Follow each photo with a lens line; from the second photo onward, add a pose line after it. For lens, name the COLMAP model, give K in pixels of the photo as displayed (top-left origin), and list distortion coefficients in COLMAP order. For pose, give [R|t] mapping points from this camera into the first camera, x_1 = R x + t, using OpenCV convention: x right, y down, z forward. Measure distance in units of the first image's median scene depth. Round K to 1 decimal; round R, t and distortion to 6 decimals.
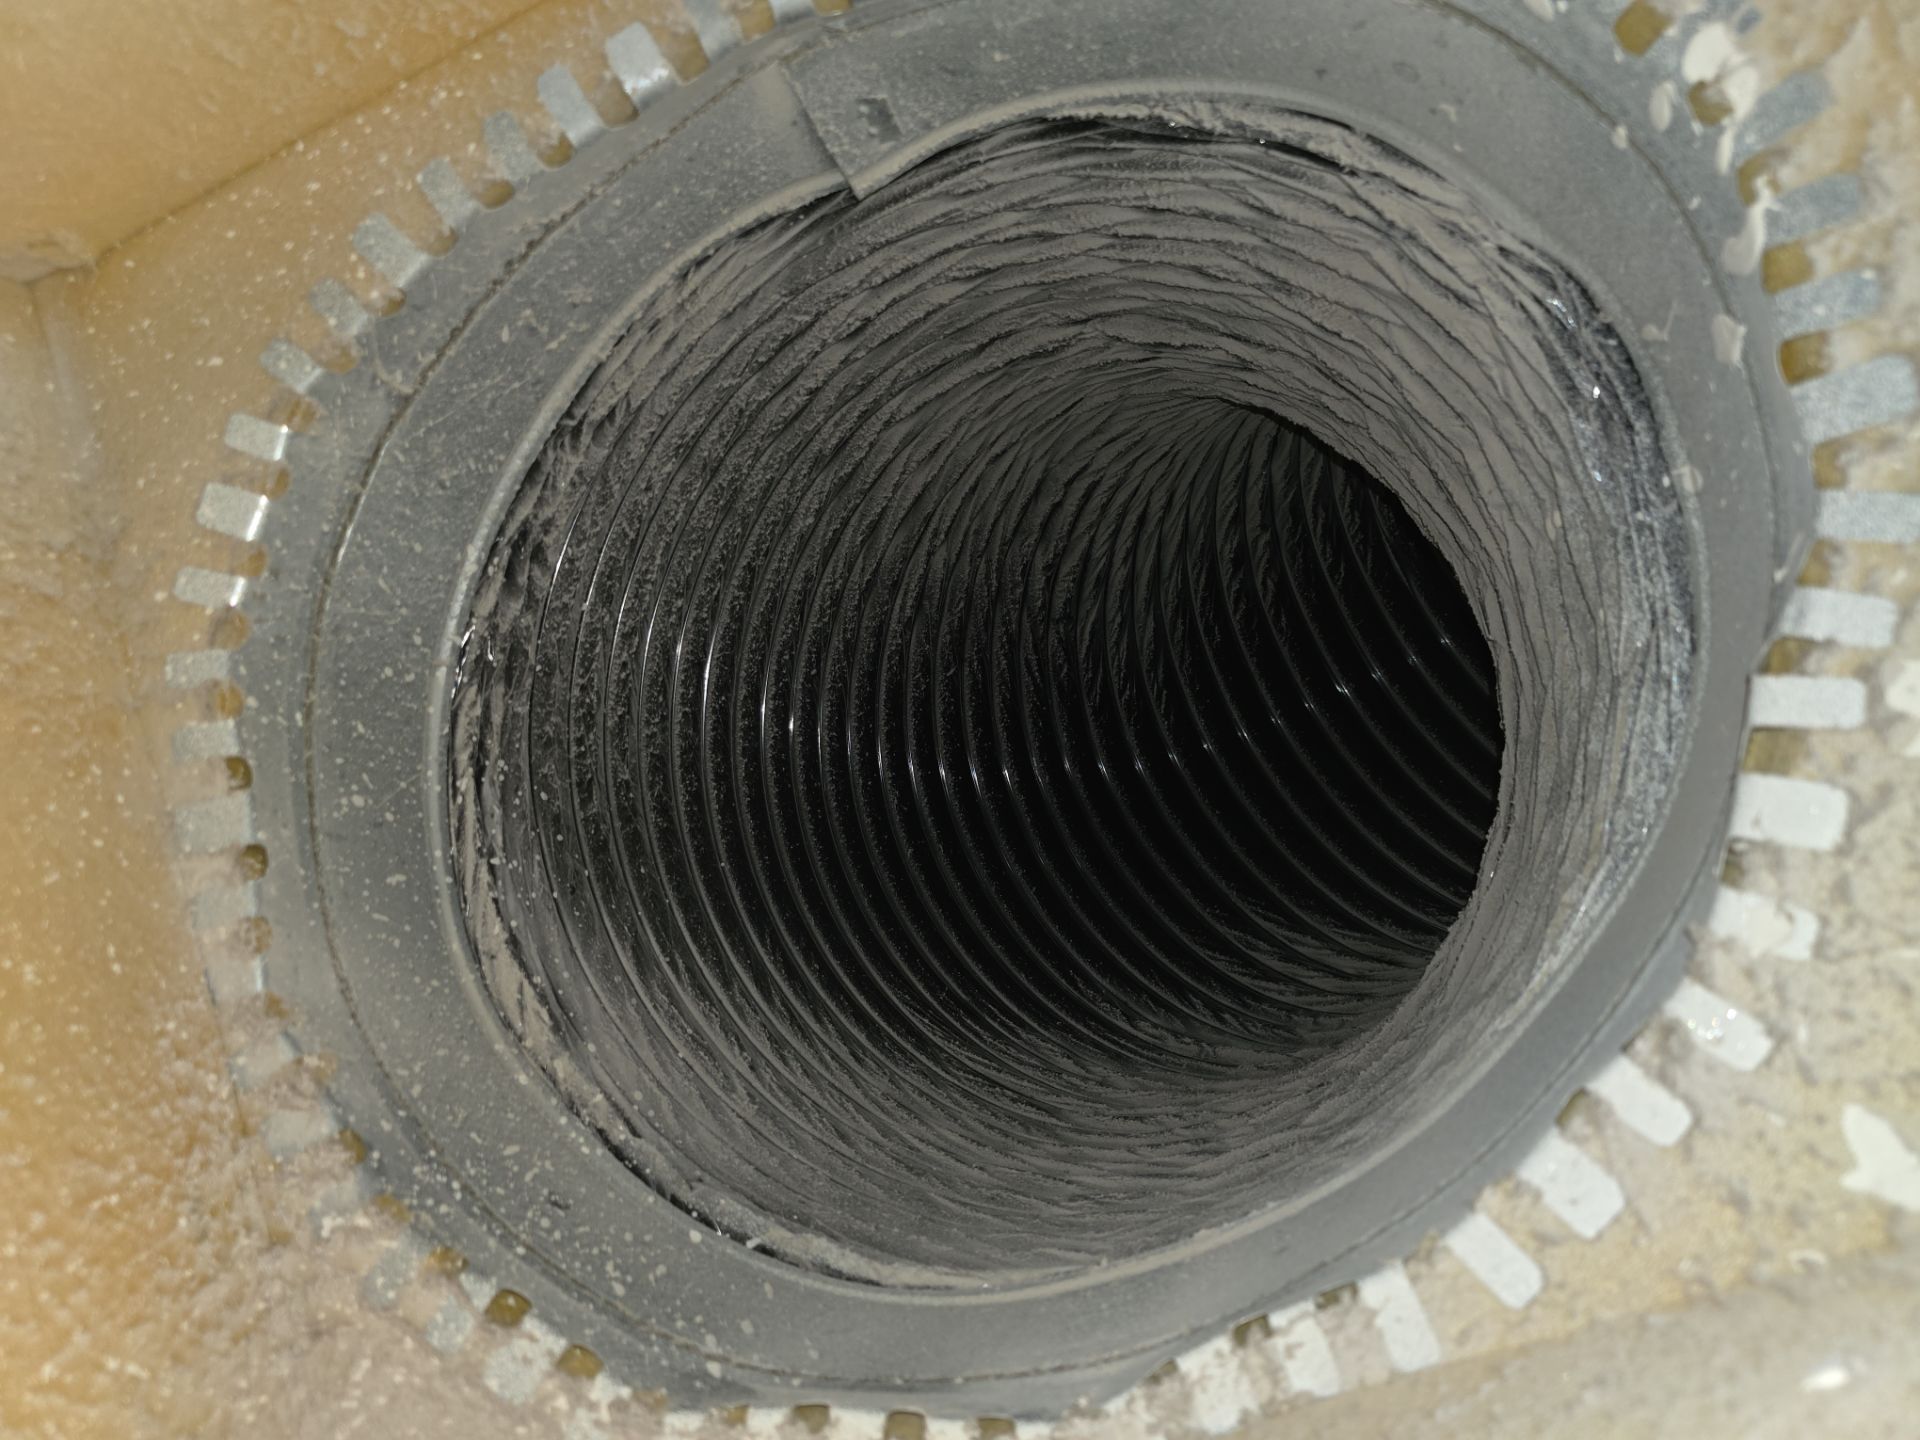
lens RADIAL K [[1288.2, 0, 948.8], [0, 1288.2, 713.4], [0, 0, 1]] dist [0.062499, -0.058435]
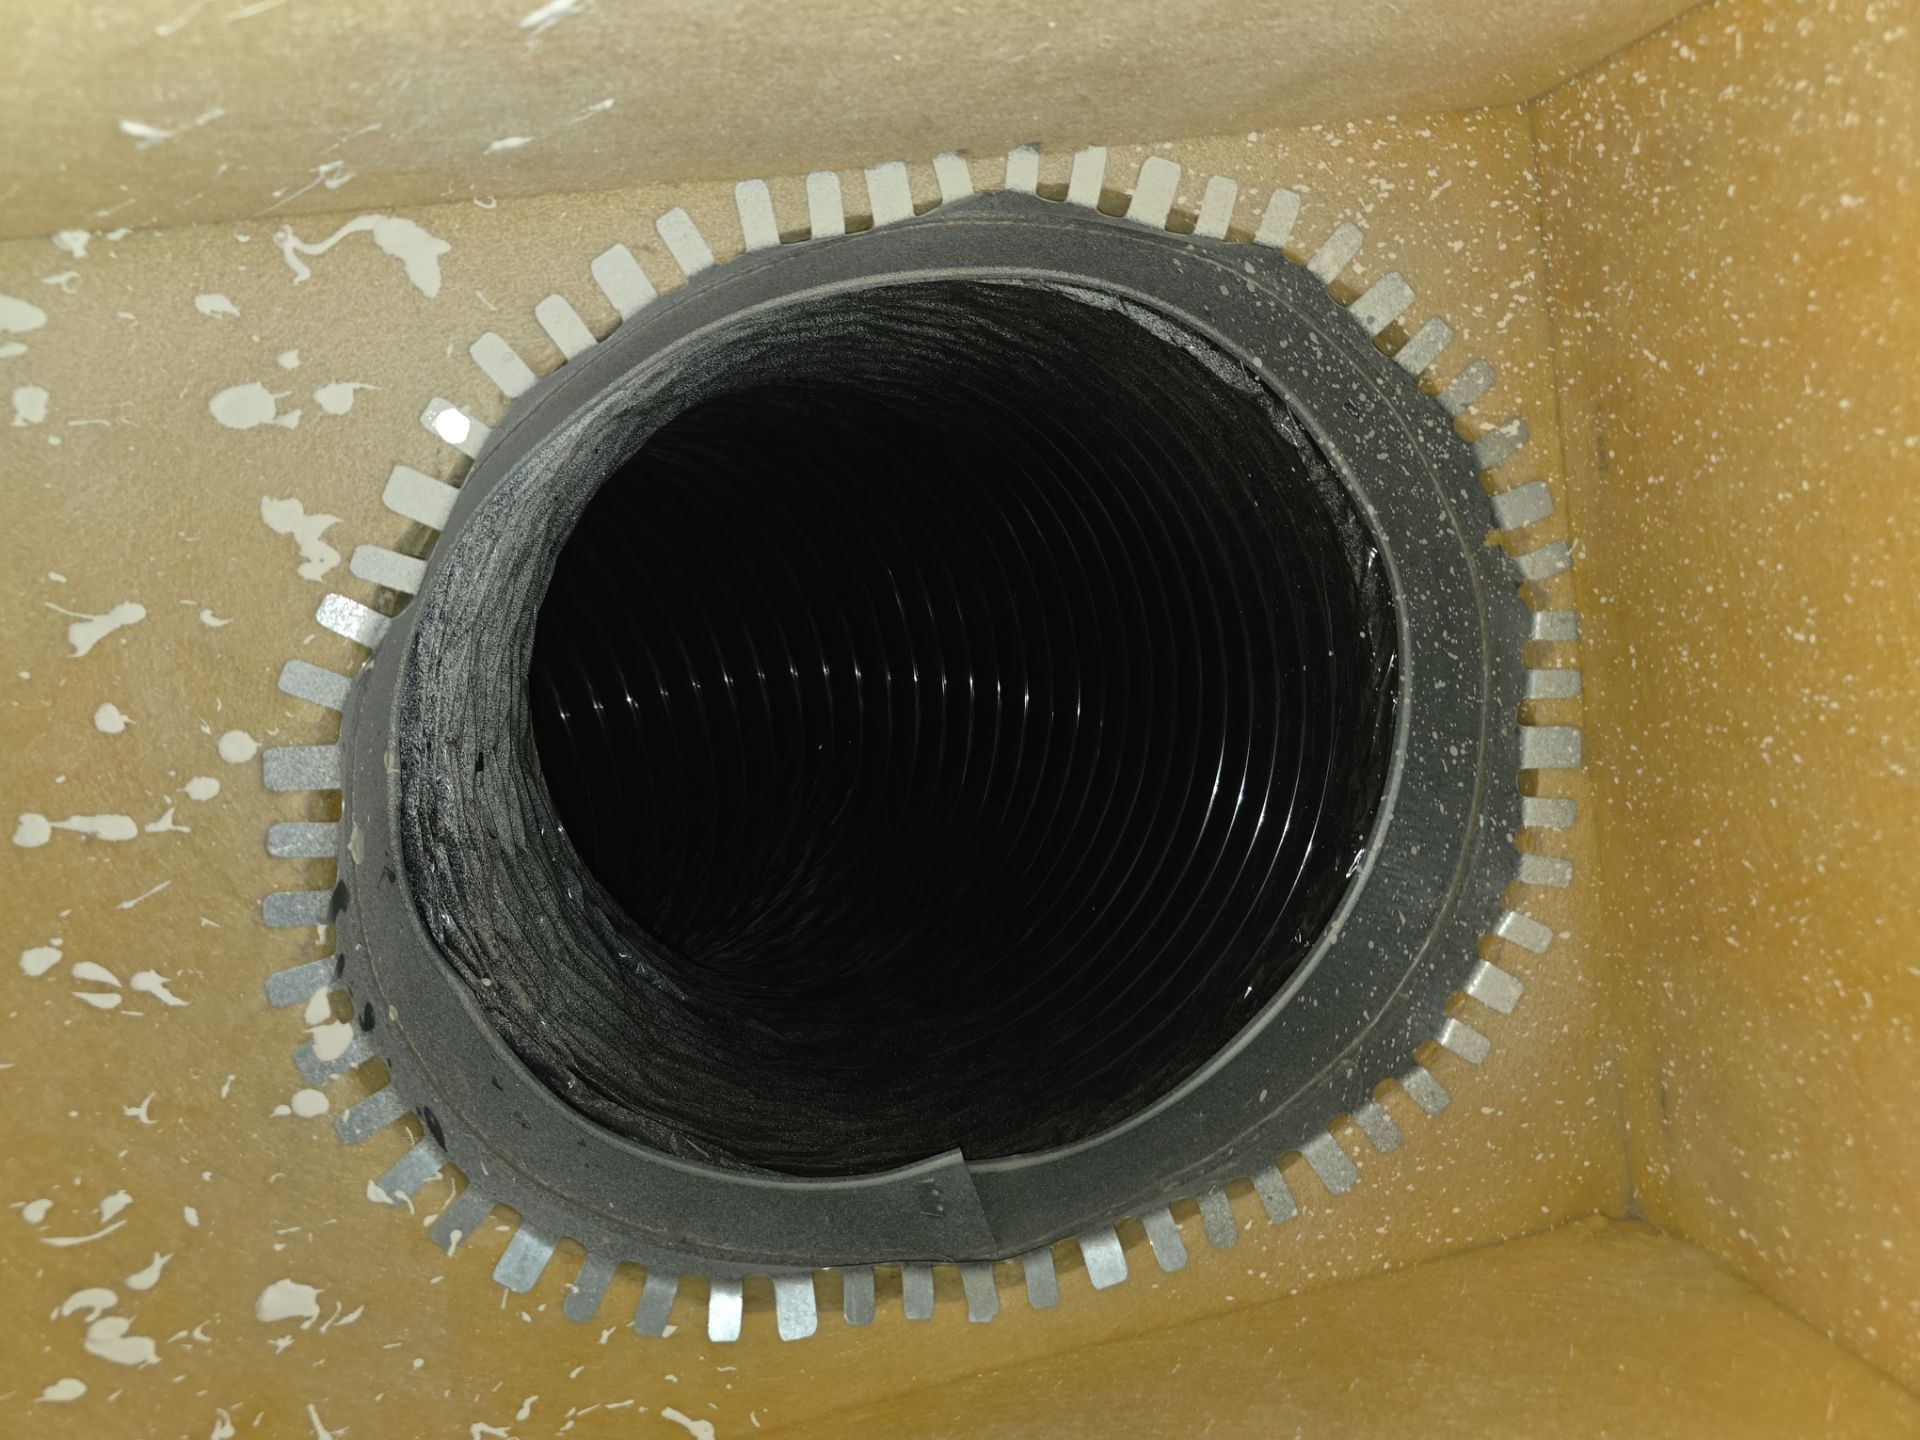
lens RADIAL K [[1293.2, 0, 956.8], [0, 1293.2, 709.9], [0, 0, 1]] dist [0.081550, -0.099312]
pose [[-0.976030, -0.213762, 0.040893, -0.033962], [0.215906, -0.974673, 0.058282, -0.078632], [0.027399, 0.065714, 0.997462, -0.295771]]
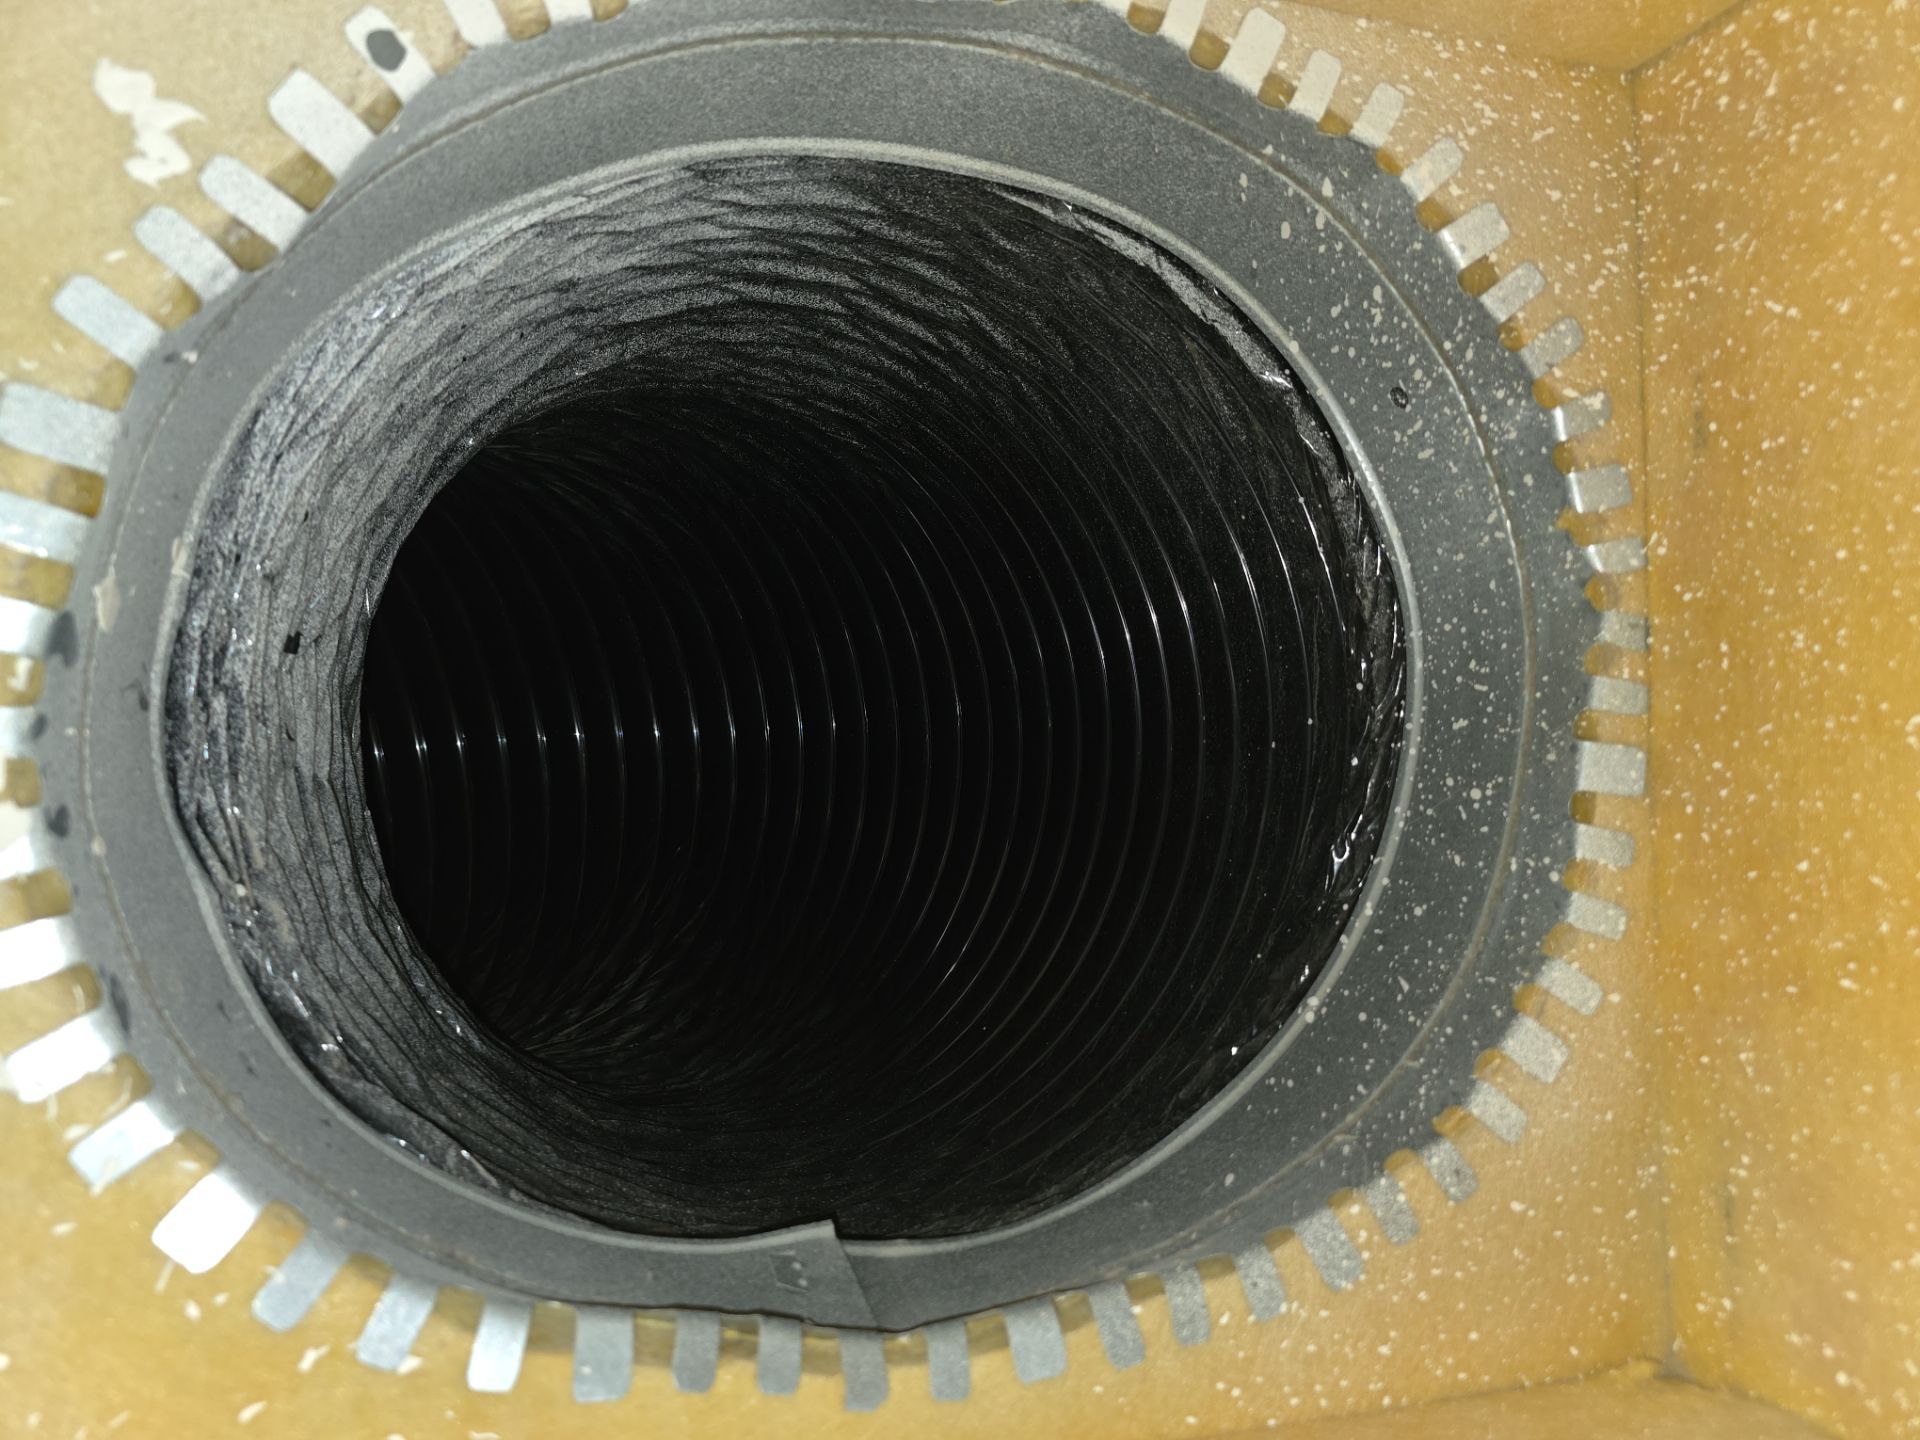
lens RADIAL K [[1290.0, 0, 967.2], [0, 1290.0, 731.1], [0, 0, 1]] dist [0.065010, -0.060525]
pose [[-0.934356, -0.355037, -0.030464, -0.008247], [0.333675, -0.901723, 0.274876, -0.359451], [-0.125061, 0.246667, 0.960997, 0.001602]]
